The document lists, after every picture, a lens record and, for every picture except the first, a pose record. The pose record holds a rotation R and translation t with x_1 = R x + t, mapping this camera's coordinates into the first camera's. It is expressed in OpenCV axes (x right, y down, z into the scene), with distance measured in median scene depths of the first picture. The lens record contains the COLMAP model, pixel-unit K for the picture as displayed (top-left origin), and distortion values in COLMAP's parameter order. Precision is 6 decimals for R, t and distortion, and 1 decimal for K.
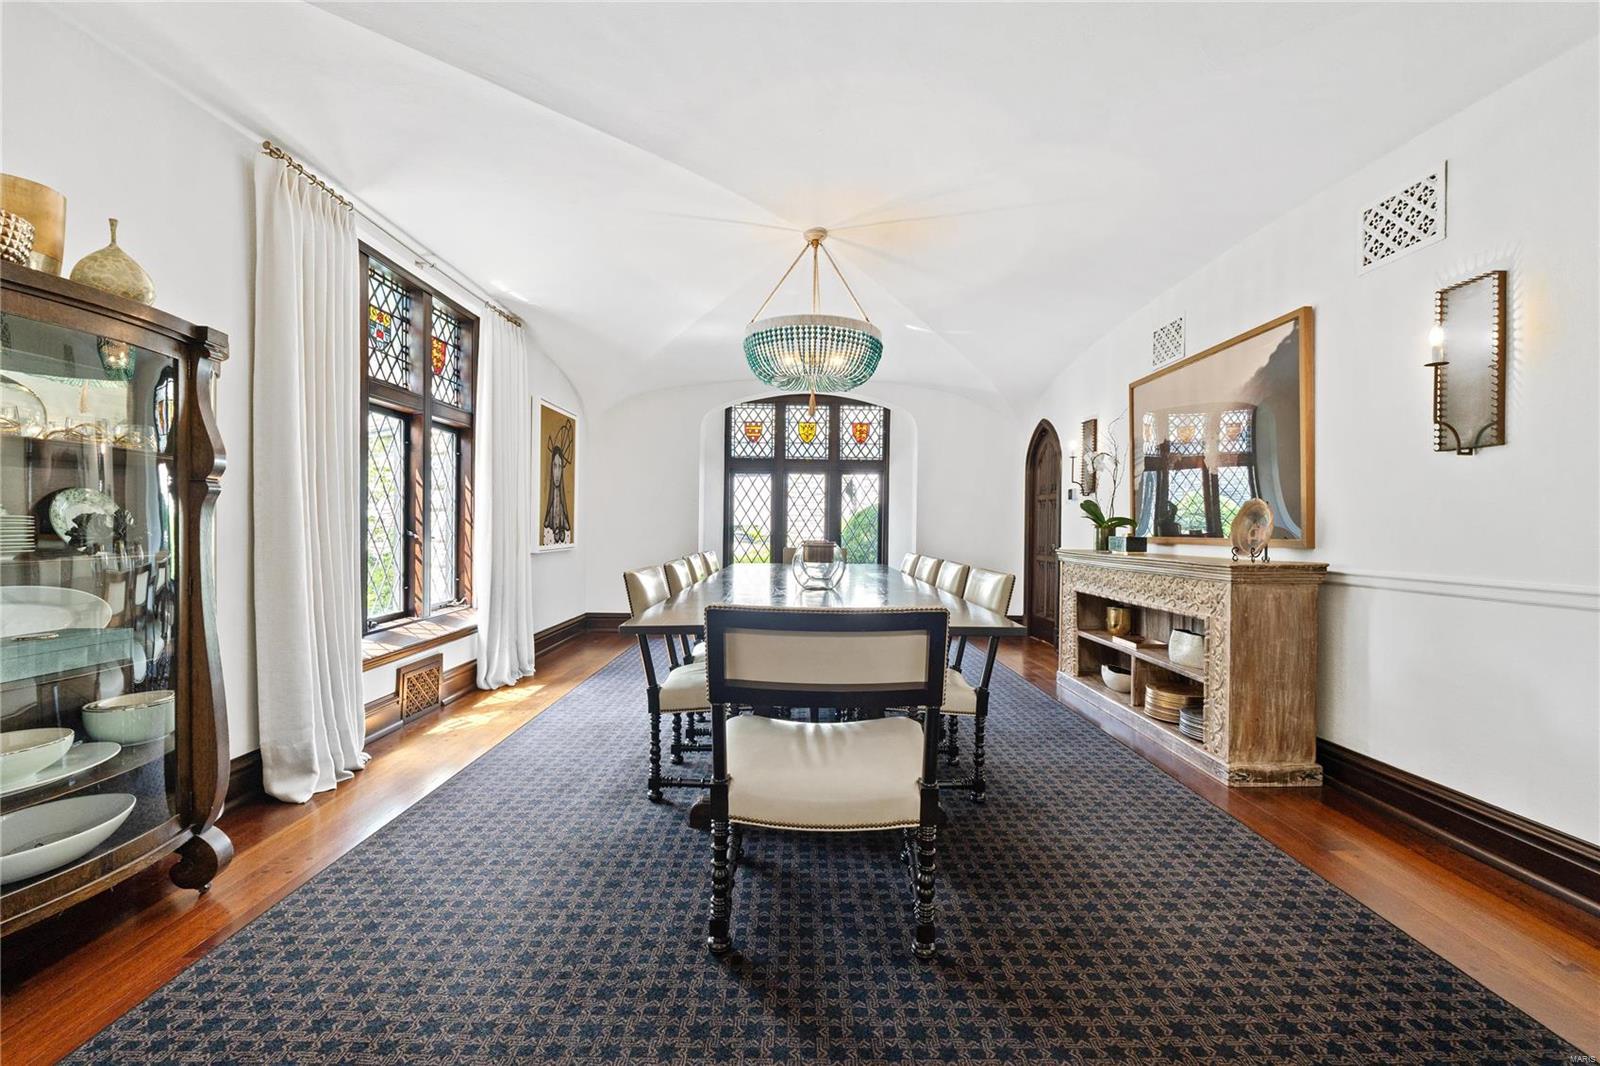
lens RADIAL K [[679.4, 0, 802.1], [0, 679.4, 536.7], [0, 0, 1]] dist [-0.008536, 0.000126]
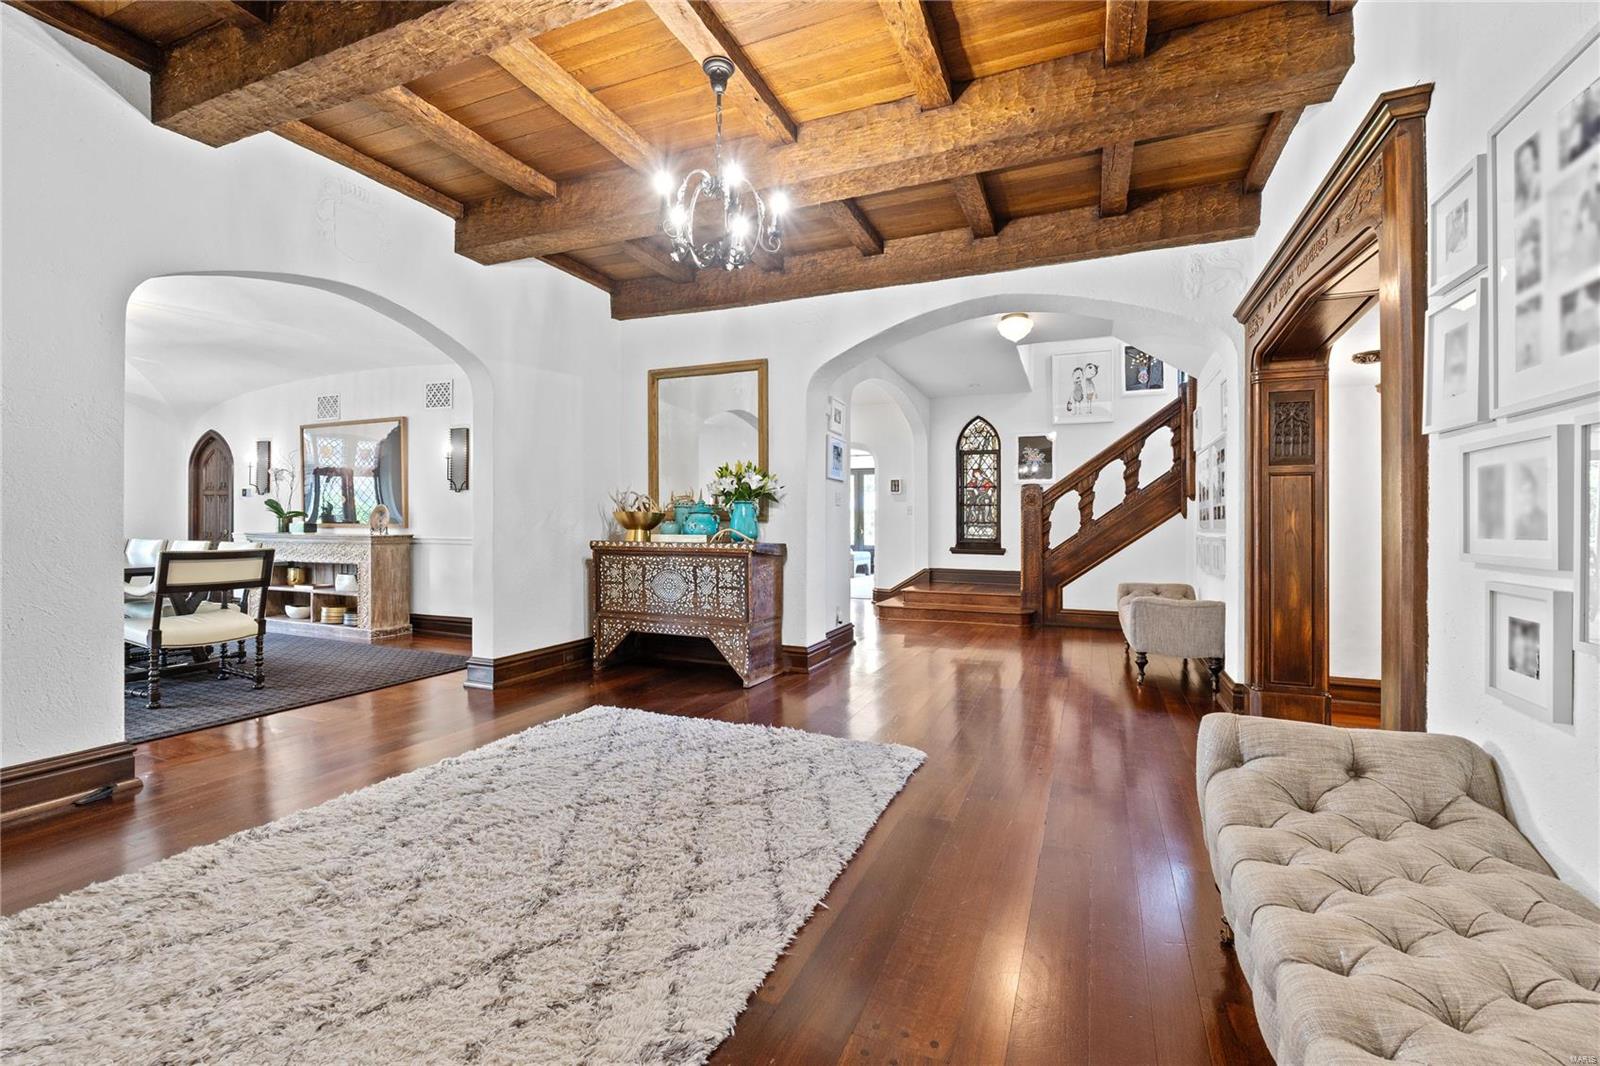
lens RADIAL K [[679.4, 0, 800.9], [0, 679.4, 527.2], [0, 0, 1]] dist [-0.008536, 0.000126]
pose [[0.403704, -0.006852, 0.914864, -0.666456], [0.005406, 0.999972, 0.005104, 0.009820], [-0.914874, 0.002885, 0.403730, -0.950967]]
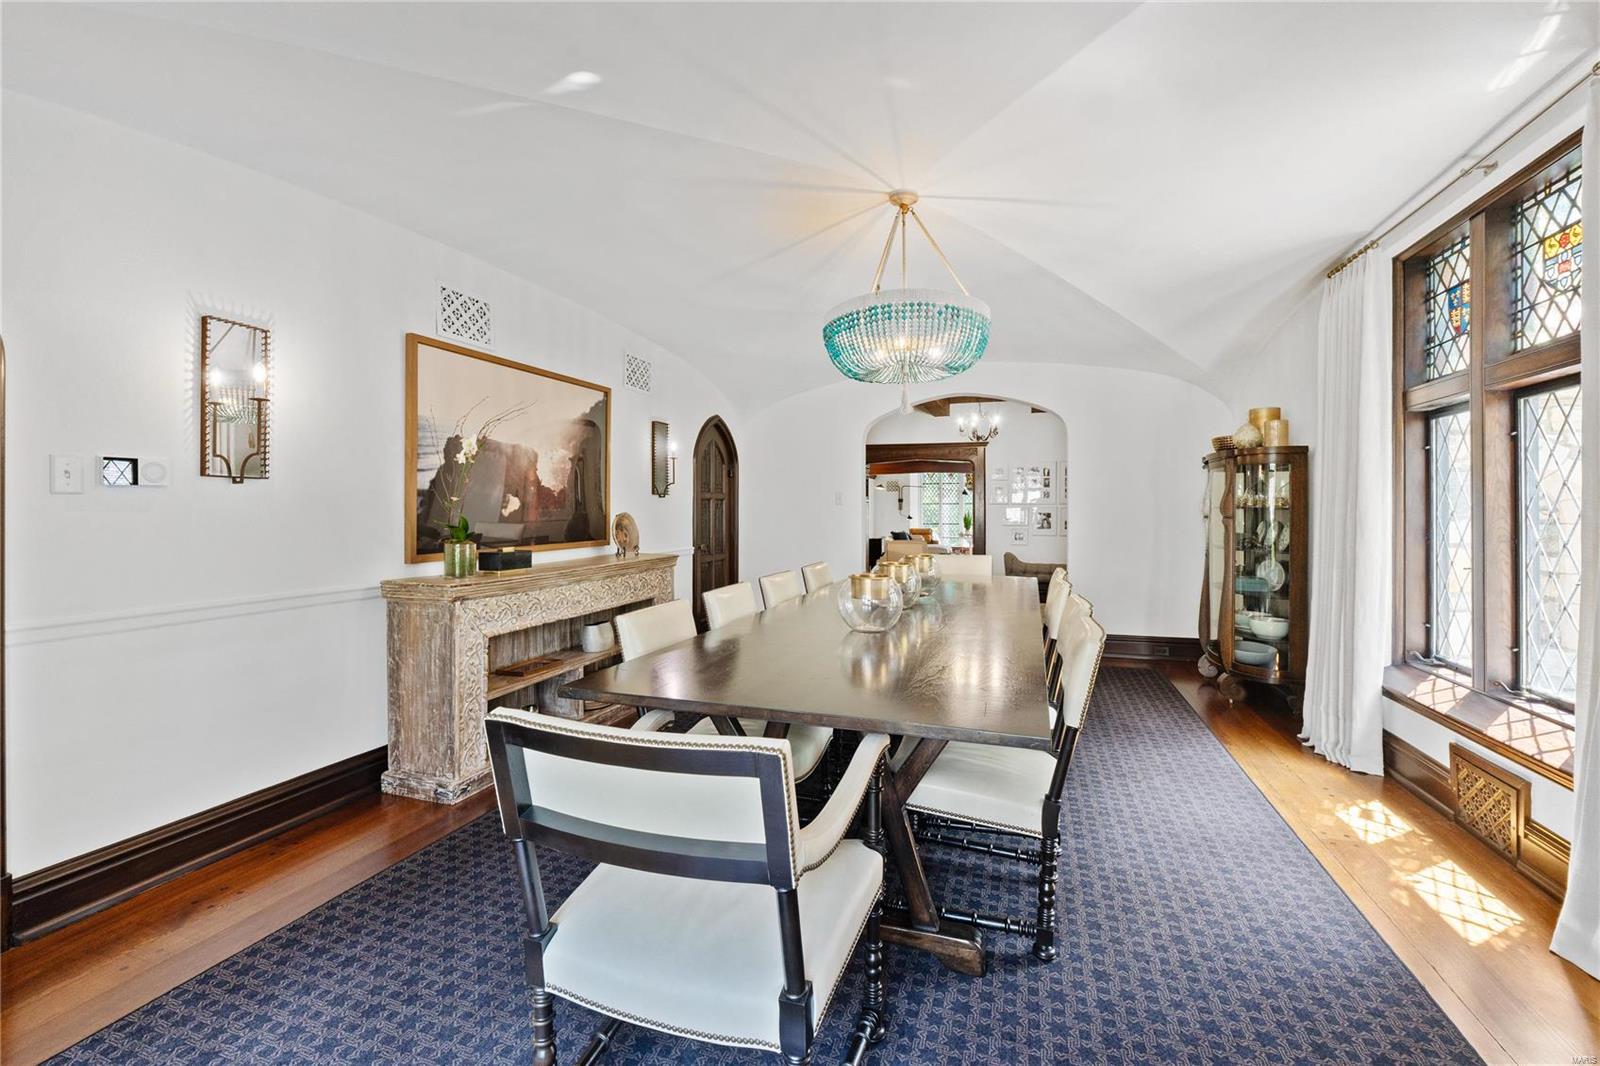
lens RADIAL K [[679.4, 0, 802.2], [0, 679.4, 517.2], [0, 0, 1]] dist [-0.008536, 0.000126]
pose [[-0.944167, -0.012033, 0.329247, -0.164585], [-0.003620, 0.999651, 0.026153, -0.081733], [-0.329447, 0.023501, -0.943882, 2.121977]]
